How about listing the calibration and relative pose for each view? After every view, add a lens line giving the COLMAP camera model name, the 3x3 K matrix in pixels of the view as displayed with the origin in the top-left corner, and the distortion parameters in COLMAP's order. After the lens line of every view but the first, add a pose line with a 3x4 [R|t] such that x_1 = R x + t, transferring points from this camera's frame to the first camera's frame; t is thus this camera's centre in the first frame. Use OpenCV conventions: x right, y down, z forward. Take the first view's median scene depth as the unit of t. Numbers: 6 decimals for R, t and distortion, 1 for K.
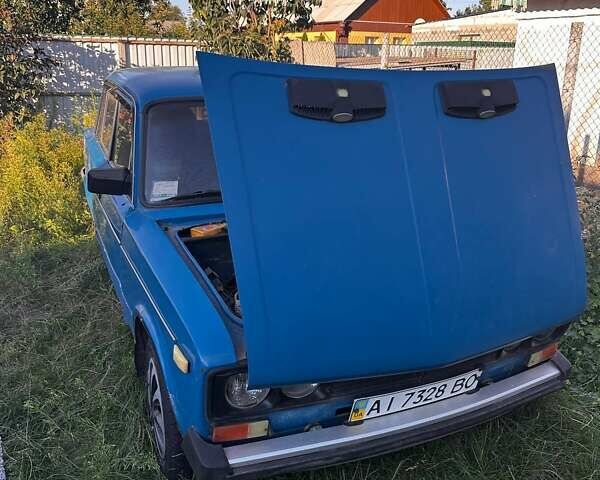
lens RADIAL K [[562.6, 0, 300.0], [0, 562.6, 240.0], [0, 0, 1]] dist [0.081578, -0.146860]
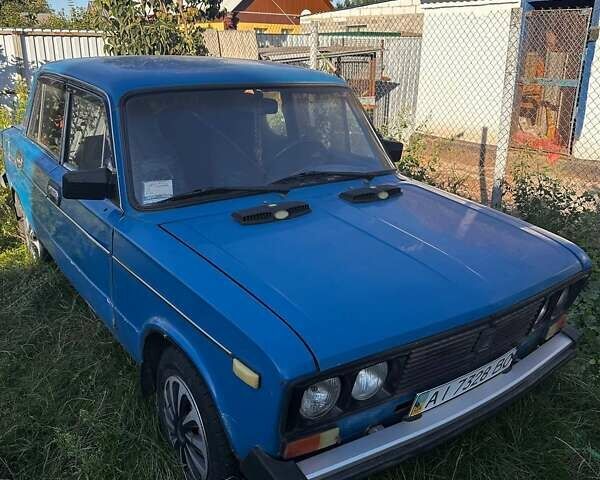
lens RADIAL K [[562.6, 0, 300.0], [0, 562.6, 240.0], [0, 0, 1]] dist [0.081578, -0.146860]
pose [[0.978621, -0.077784, 0.190398, -0.192242], [0.075567, 0.996962, 0.018891, -0.009295], [-0.191289, -0.004099, 0.981525, 0.065649]]
